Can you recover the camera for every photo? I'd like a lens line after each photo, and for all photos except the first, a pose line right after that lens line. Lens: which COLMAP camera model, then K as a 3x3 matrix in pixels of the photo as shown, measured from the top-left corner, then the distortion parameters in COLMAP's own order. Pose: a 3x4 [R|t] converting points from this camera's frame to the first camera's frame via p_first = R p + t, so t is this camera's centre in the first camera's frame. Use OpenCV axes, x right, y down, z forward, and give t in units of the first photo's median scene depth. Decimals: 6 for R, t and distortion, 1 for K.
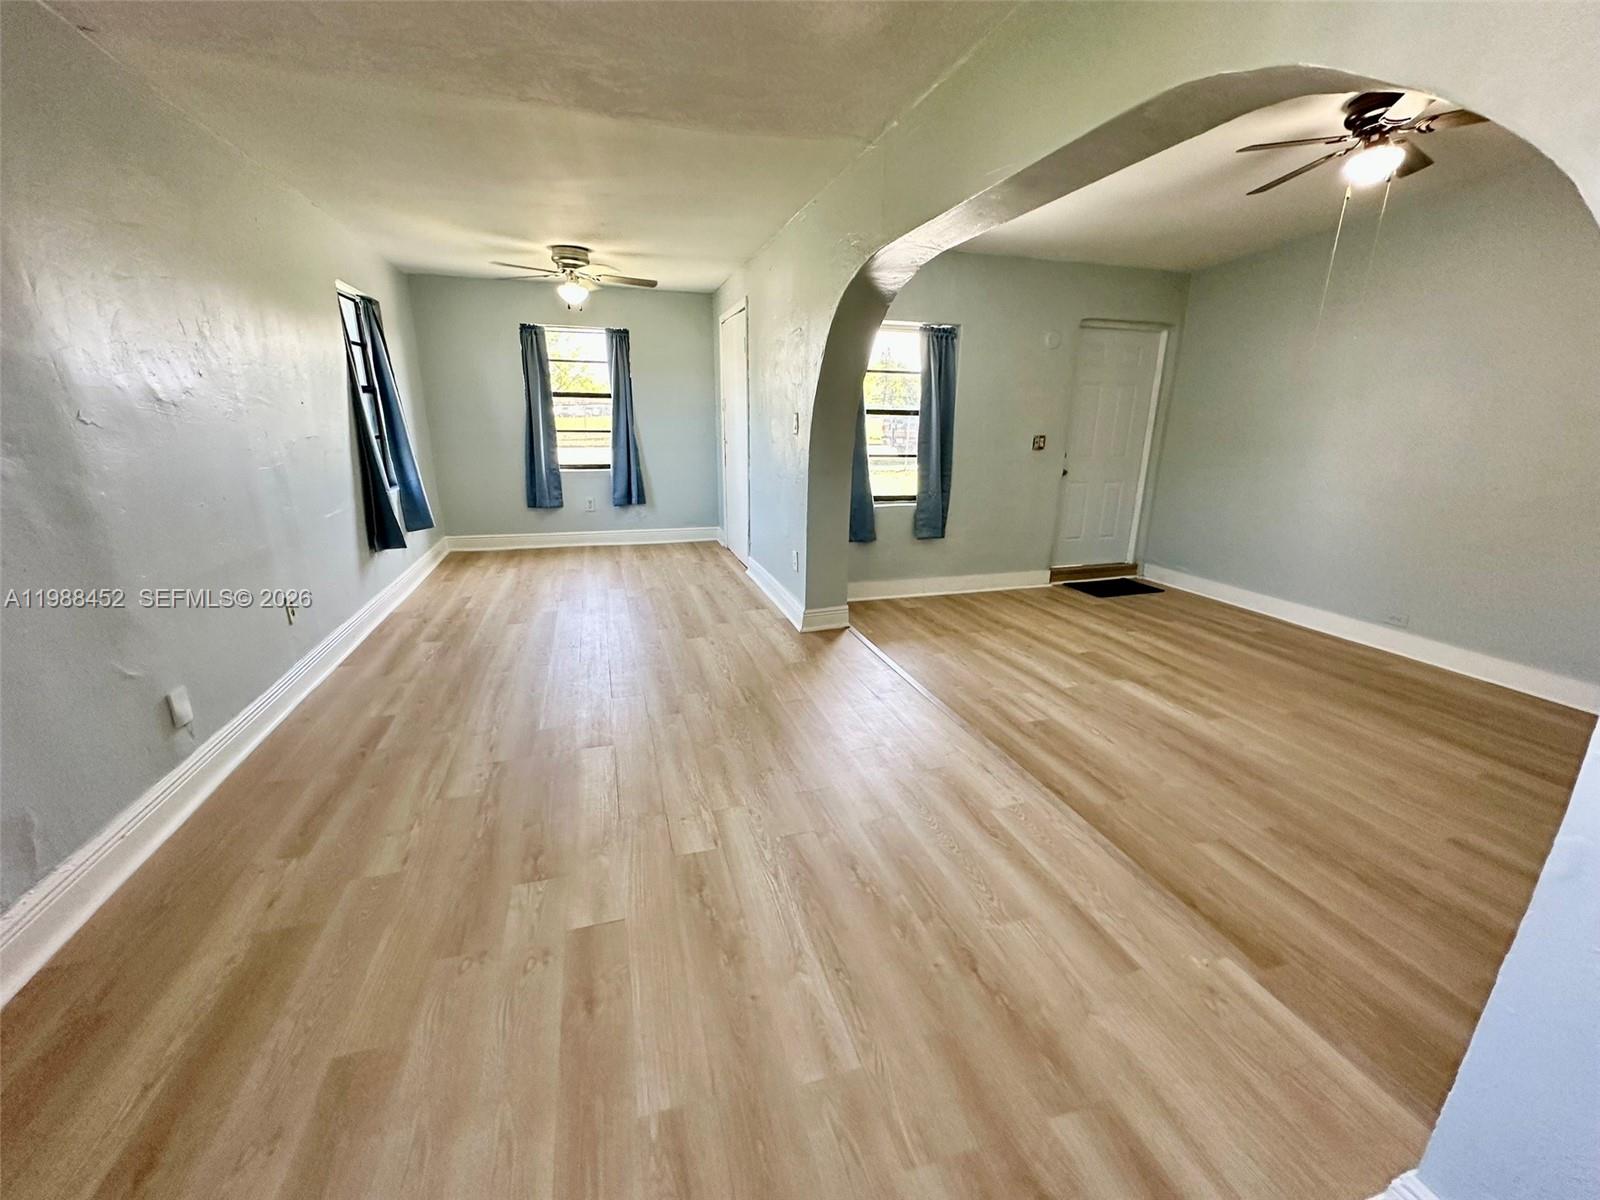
lens RADIAL K [[638.5, 0, 800.0], [0, 638.5, 594.8], [0, 0, 1]] dist [-0.003760, 0.000567]
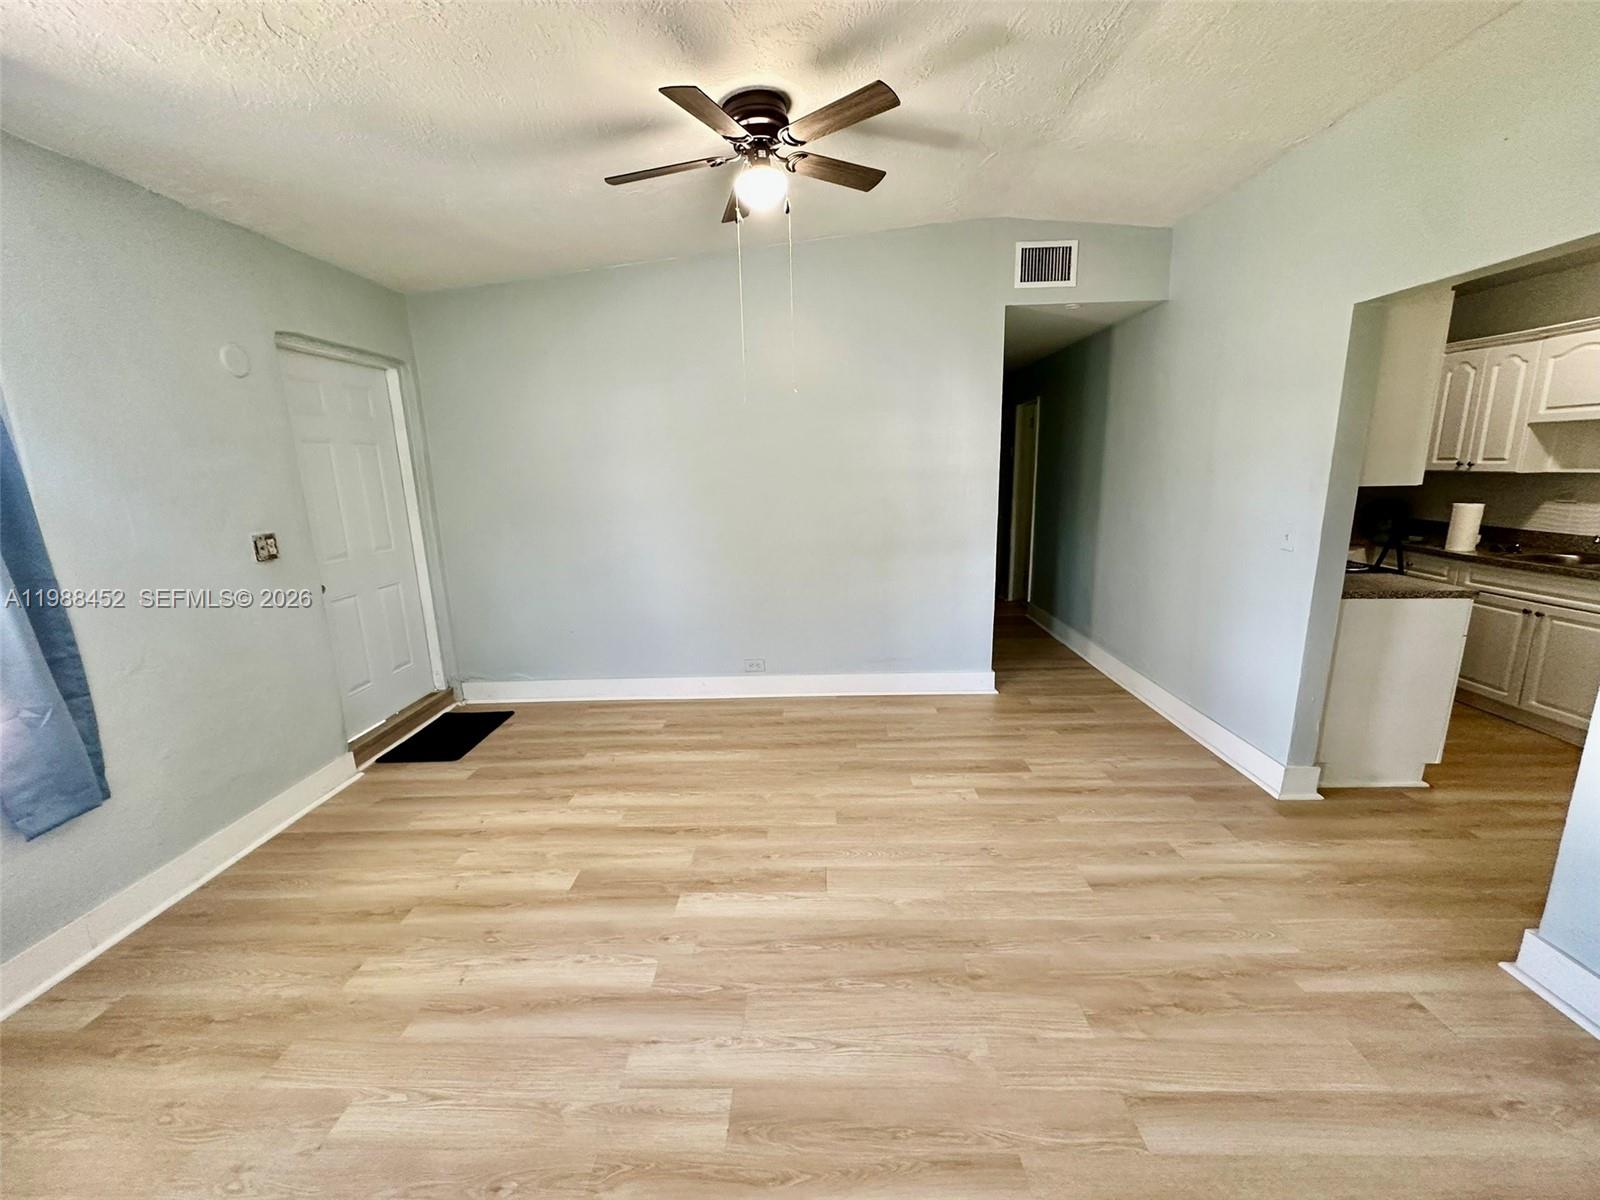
lens RADIAL K [[638.5, 0, 797.1], [0, 638.5, 596.5], [0, 0, 1]] dist [-0.003760, 0.000567]
pose [[0.322937, -0.211695, 0.922441, 0.018773], [0.289371, 0.950073, 0.116731, -0.170163], [-0.901097, 0.229231, 0.368072, 0.524858]]
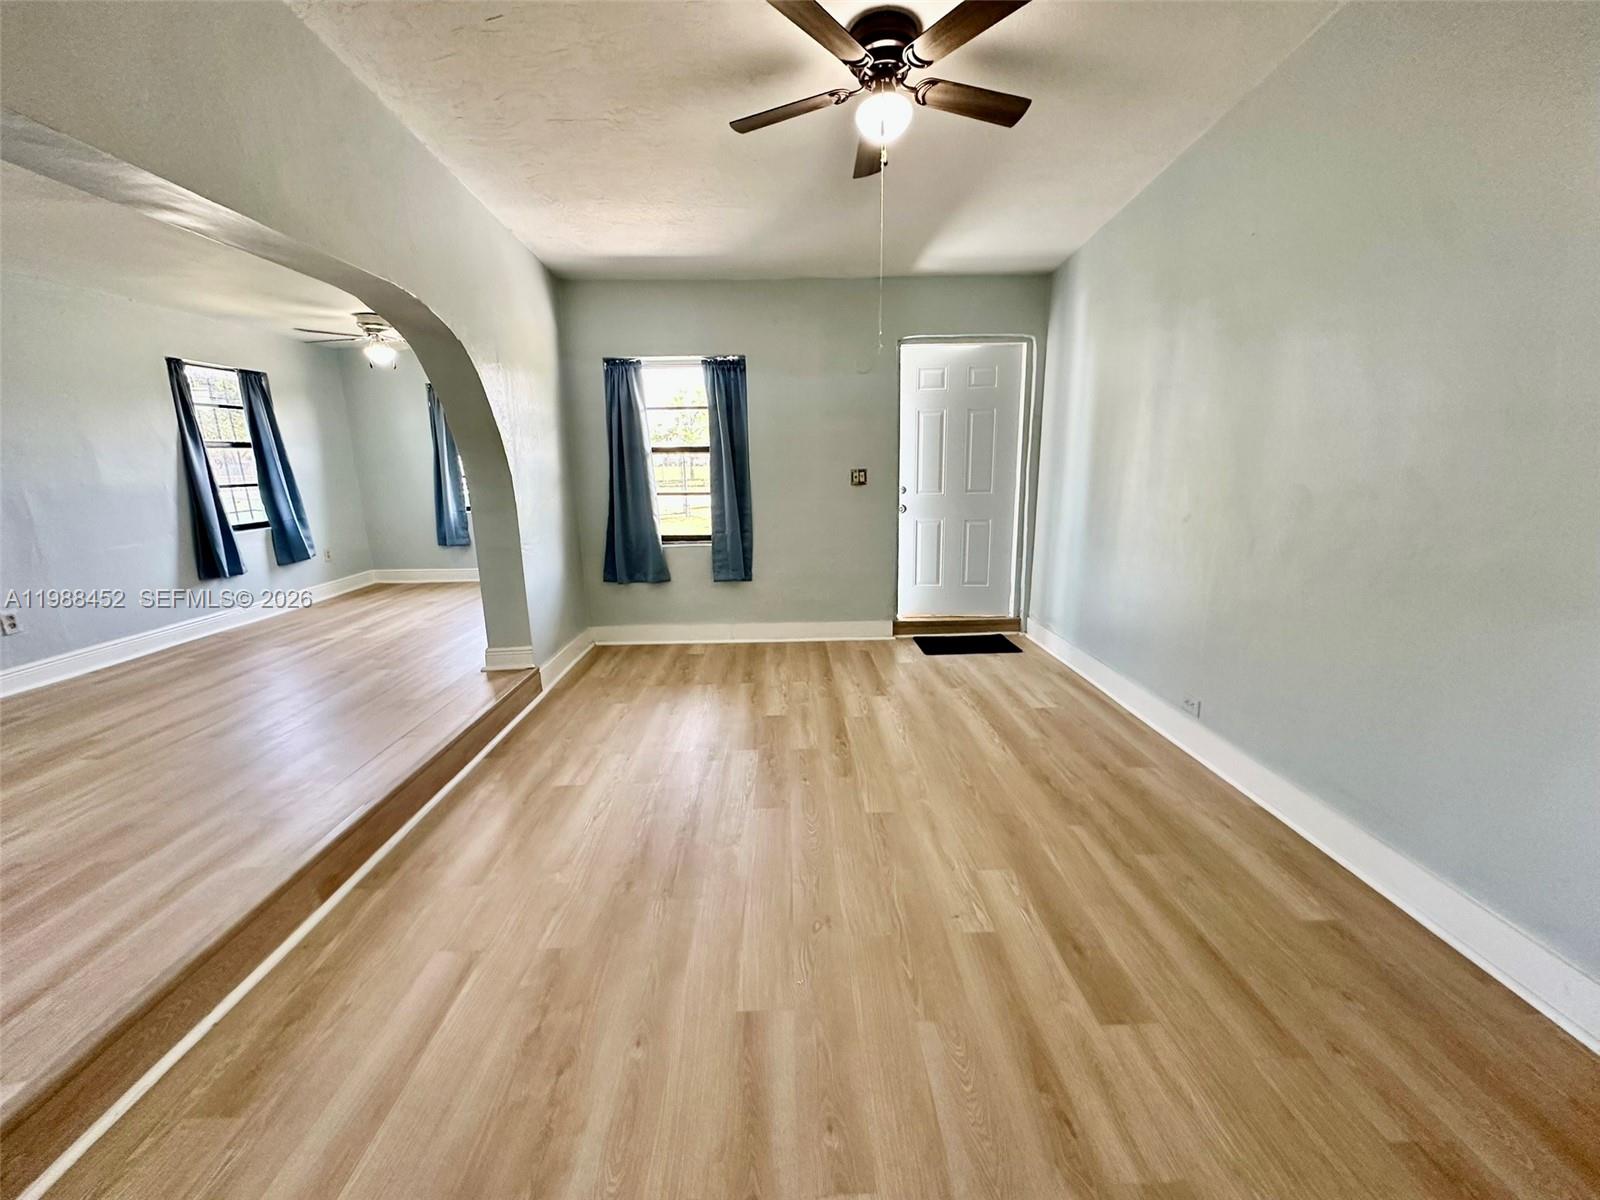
lens RADIAL K [[638.5, 0, 800.2], [0, 638.5, 599.8], [0, 0, 1]] dist [-0.003760, 0.000567]
pose [[0.960460, 0.030315, -0.276763, 0.703414], [-0.047144, 0.997408, -0.054358, -0.019540], [0.274398, 0.065257, 0.959400, 0.171021]]
